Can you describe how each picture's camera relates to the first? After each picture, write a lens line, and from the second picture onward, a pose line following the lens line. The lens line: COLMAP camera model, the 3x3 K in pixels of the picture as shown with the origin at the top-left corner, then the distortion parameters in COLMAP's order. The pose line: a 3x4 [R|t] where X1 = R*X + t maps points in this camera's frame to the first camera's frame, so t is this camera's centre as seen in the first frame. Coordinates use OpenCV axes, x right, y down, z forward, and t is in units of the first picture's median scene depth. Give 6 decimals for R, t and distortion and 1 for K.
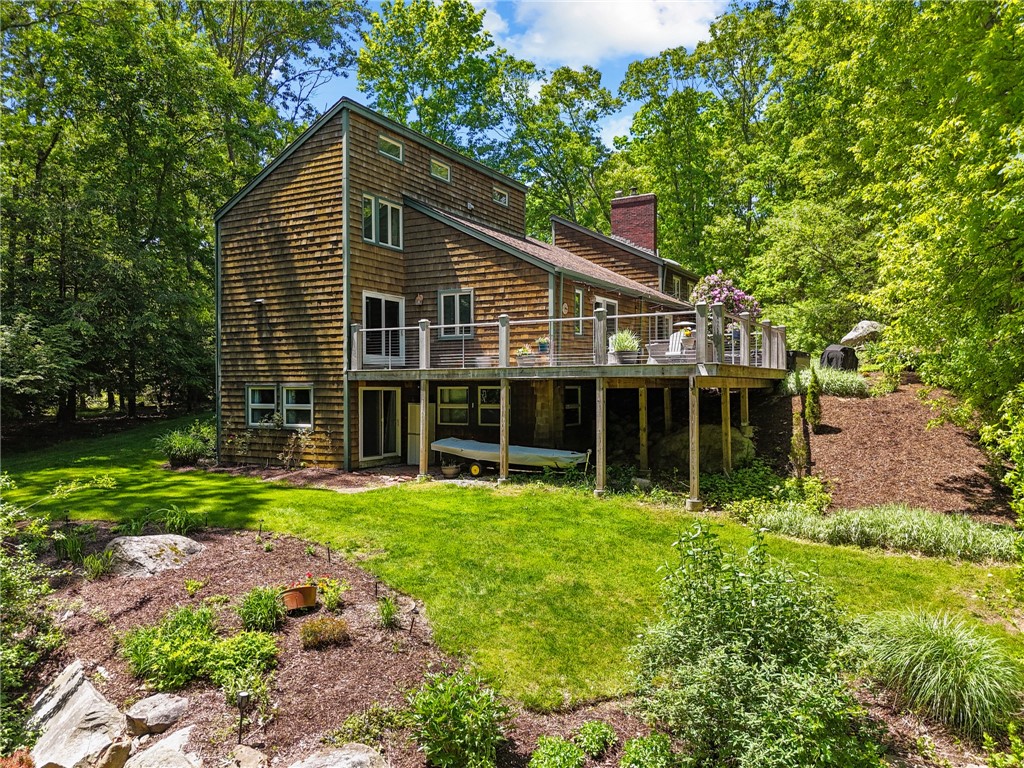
lens RADIAL K [[746.0, 0, 518.7], [0, 746.0, 372.6], [0, 0, 1]] dist [0.135377, -0.203281]
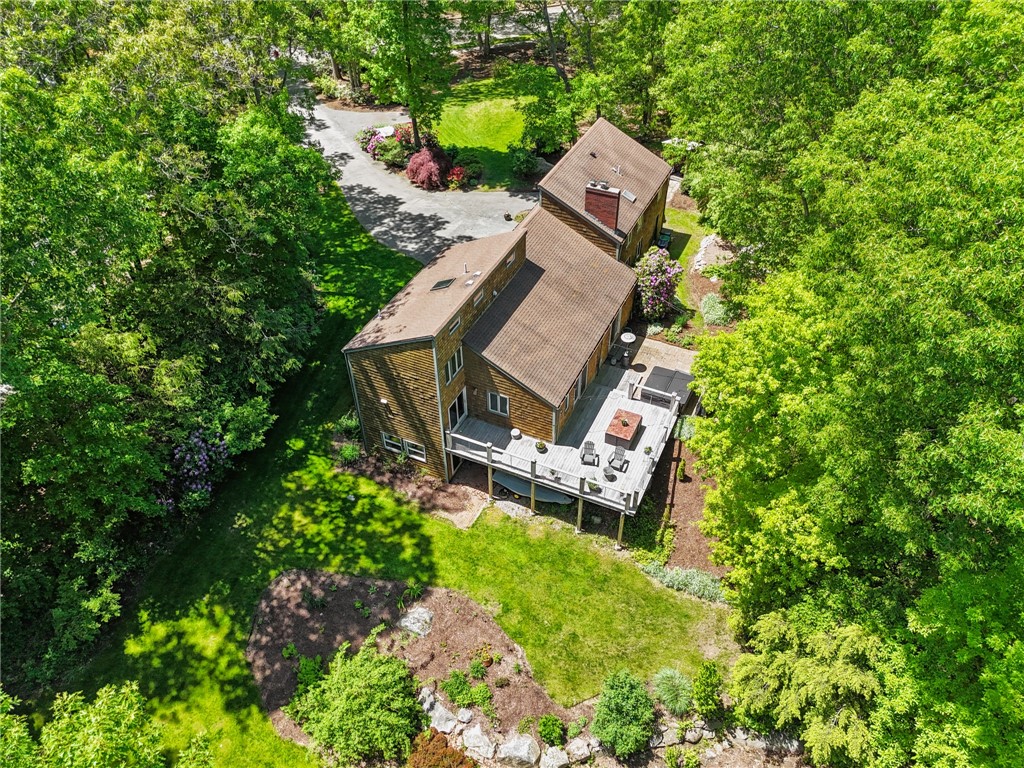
lens RADIAL K [[746.0, 0, 518.7], [0, 746.0, 372.6], [0, 0, 1]] dist [0.135377, -0.203281]
pose [[0.996537, -0.052868, 0.064177, -0.150519], [-0.004164, 0.739133, 0.673546, -1.377383], [-0.083044, -0.671481, 0.736354, -0.265055]]
